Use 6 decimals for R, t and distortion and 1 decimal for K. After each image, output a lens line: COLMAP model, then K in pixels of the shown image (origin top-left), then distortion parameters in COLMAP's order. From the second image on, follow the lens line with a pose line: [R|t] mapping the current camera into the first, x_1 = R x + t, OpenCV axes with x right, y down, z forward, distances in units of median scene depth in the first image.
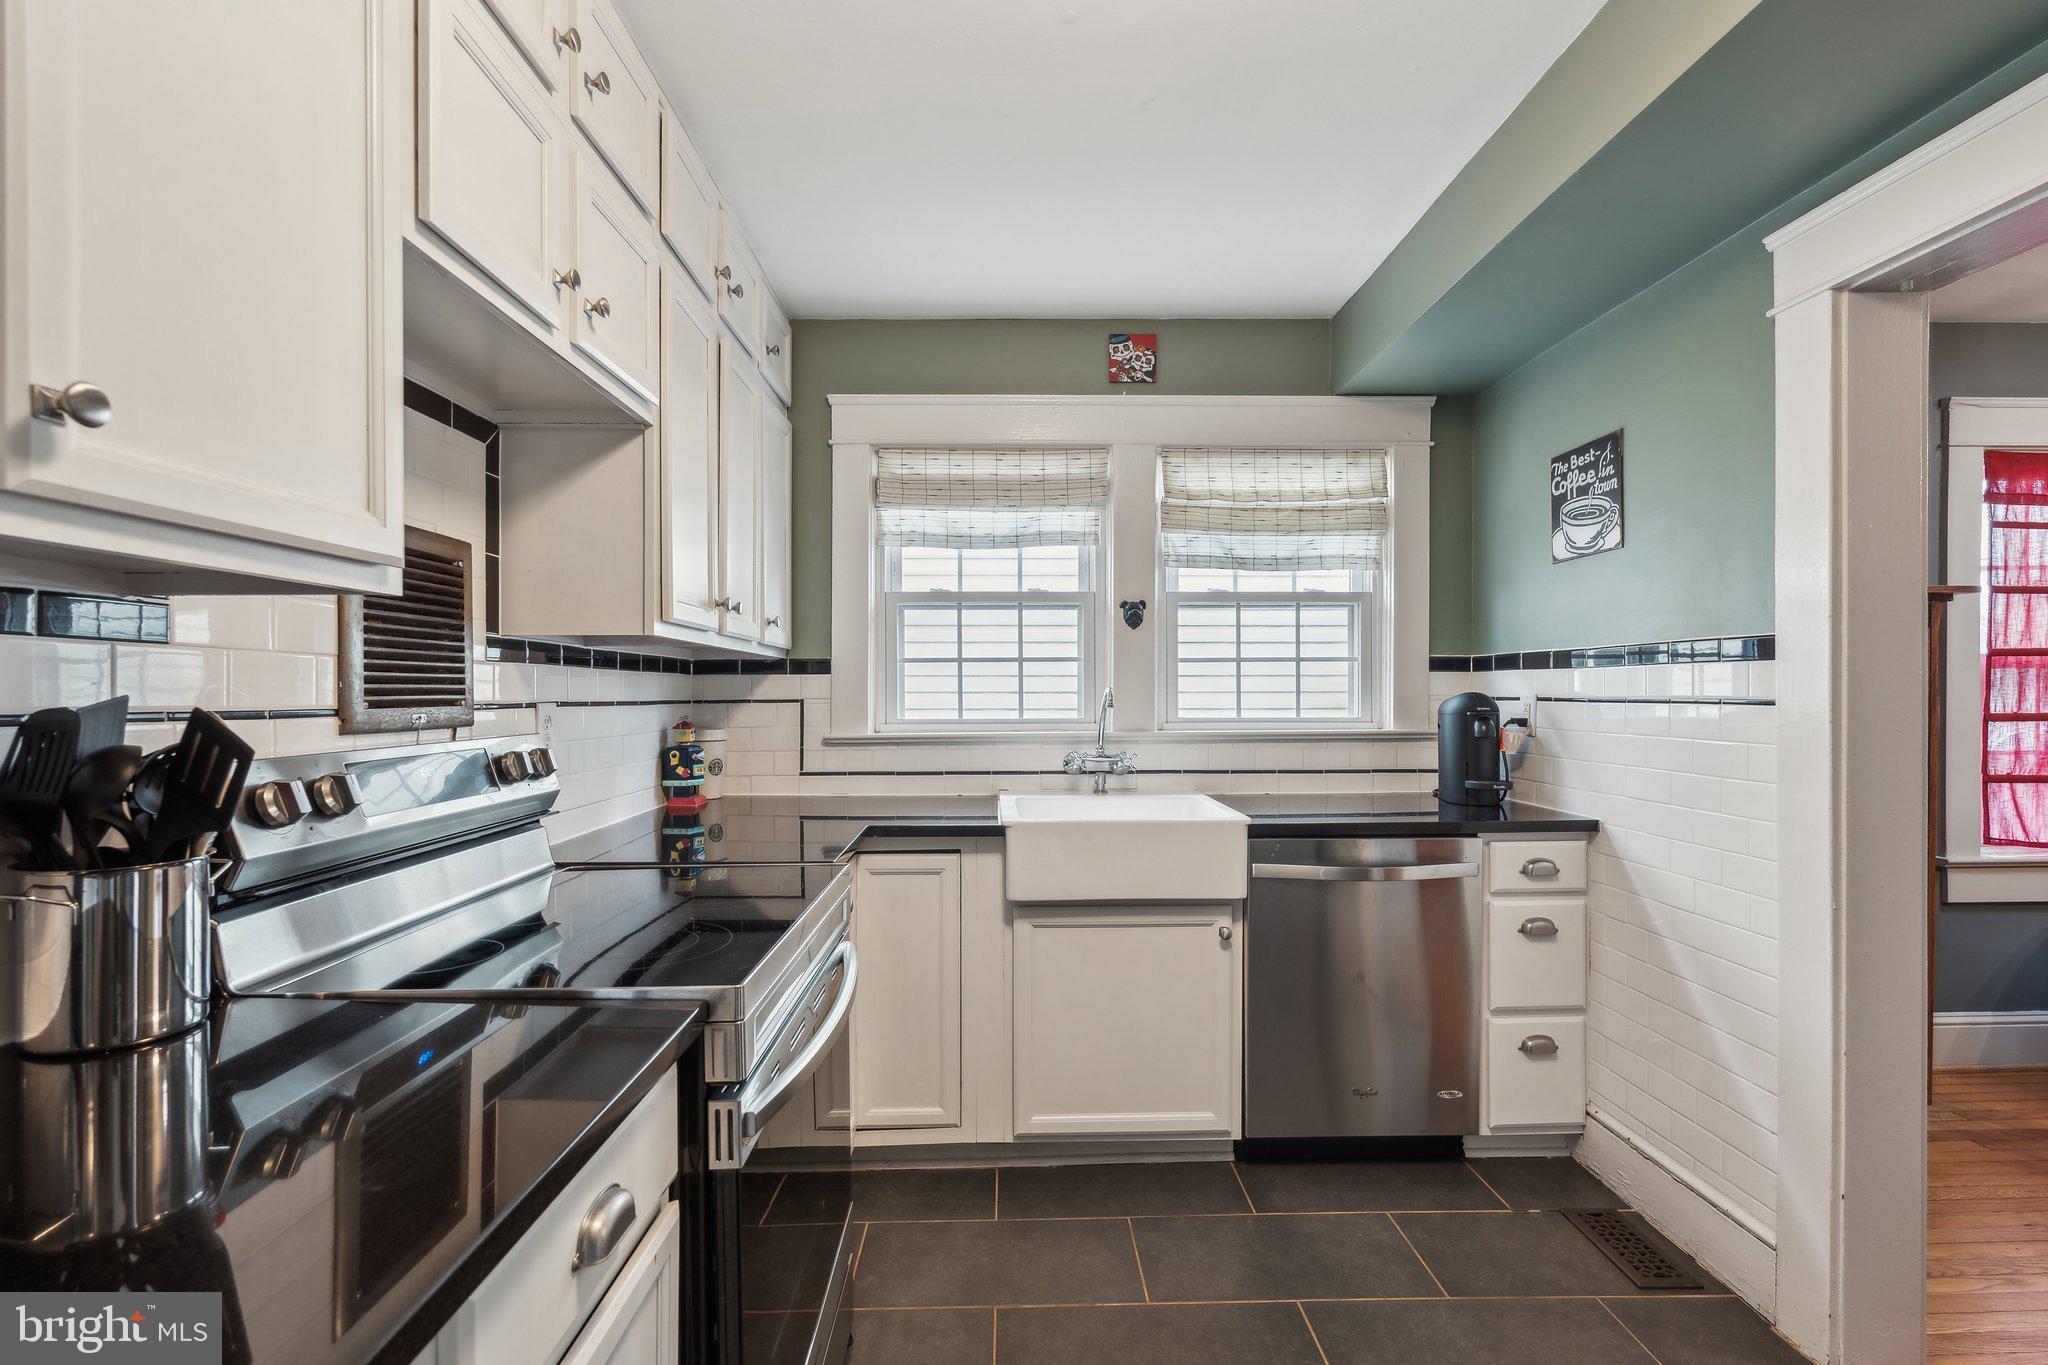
lens RADIAL K [[939.4, 0, 1021.6], [0, 939.4, 716.7], [0, 0, 1]] dist [-0.000770, 0.000057]
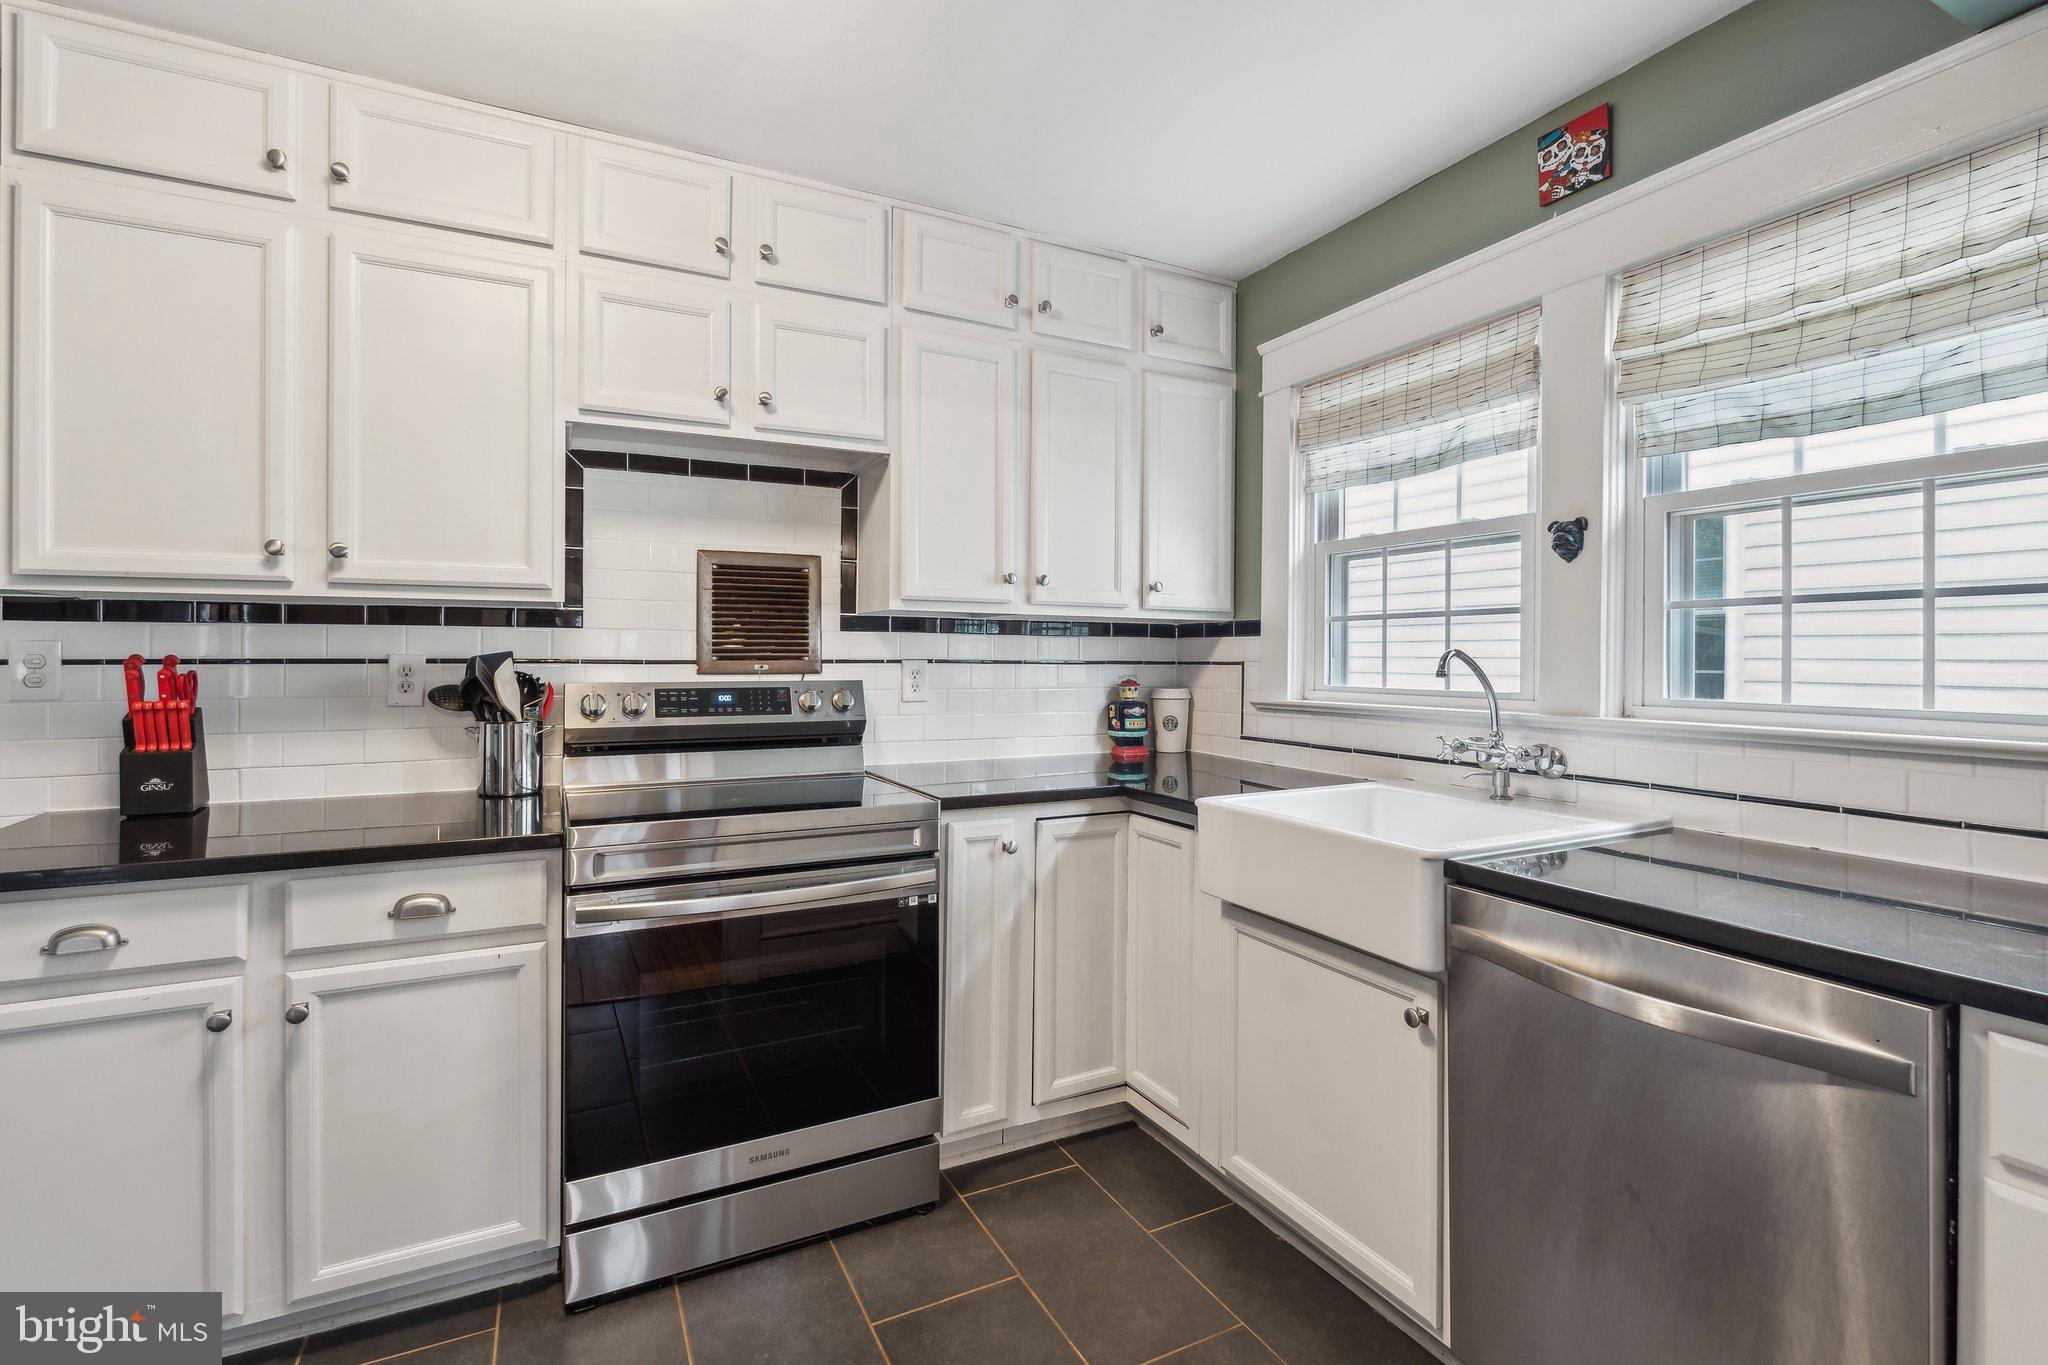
lens RADIAL K [[940.7, 0, 1022.4], [0, 940.7, 669.6], [0, 0, 1]] dist [0.000884, 0.000461]
pose [[0.429811, 0.018257, -0.902734, 0.559718], [-0.030090, 0.999530, 0.005889, -0.009160], [0.902417, 0.024632, 0.430158, 0.367043]]
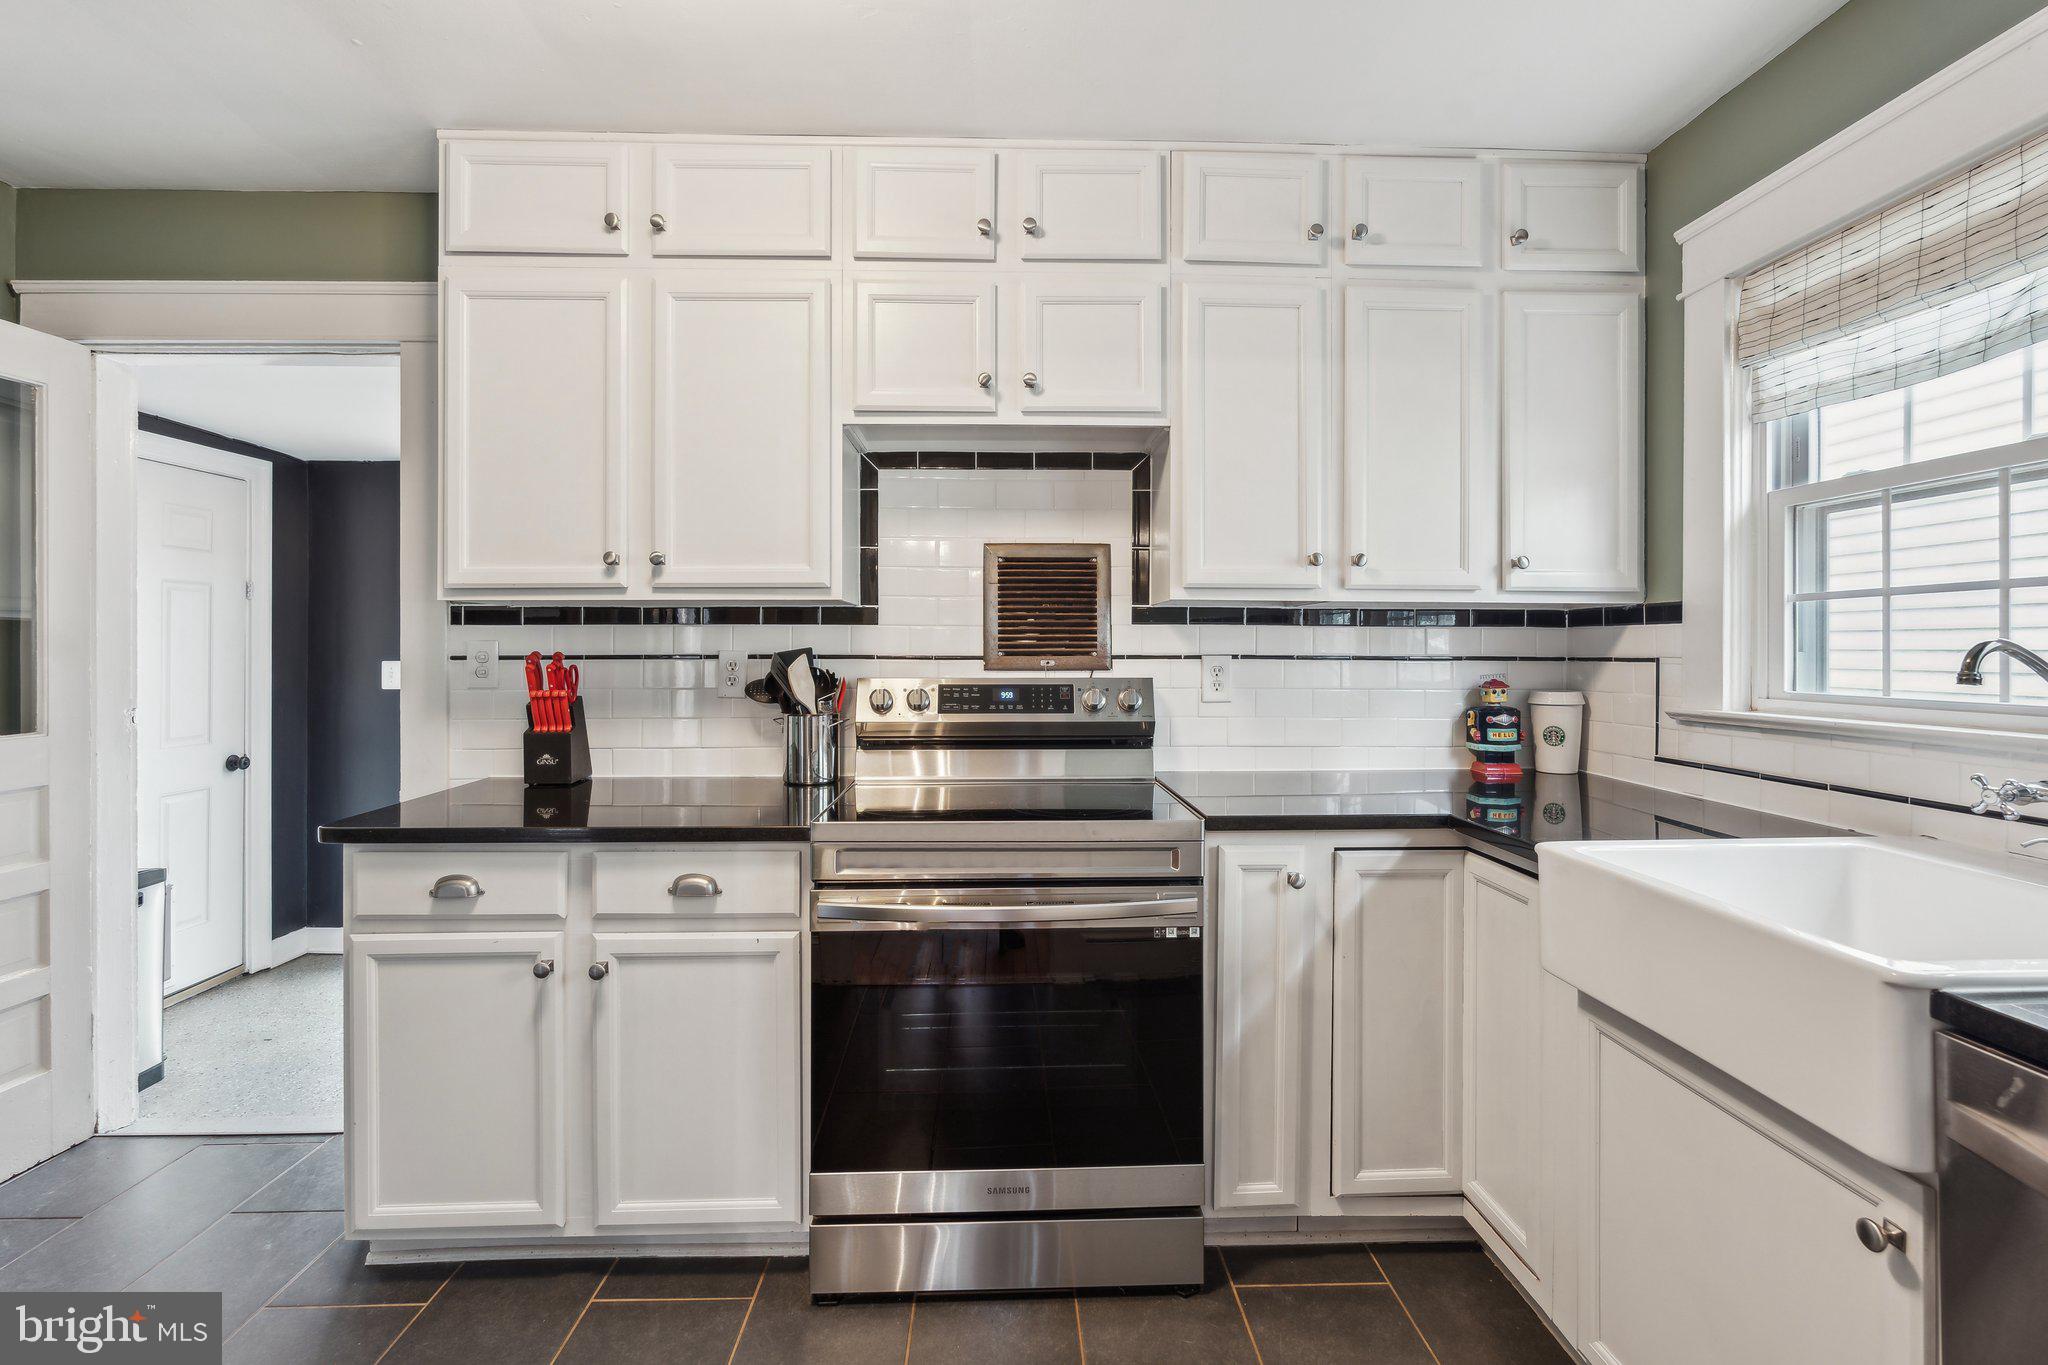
lens RADIAL K [[938.6, 0, 1026.4], [0, 938.6, 655.0], [0, 0, 1]] dist [-0.001253, 0.000333]
pose [[0.008697, 0.010236, -0.999910, 0.500457], [-0.028326, 0.999549, 0.009986, -0.014067], [0.999561, 0.028236, 0.008983, 0.497978]]
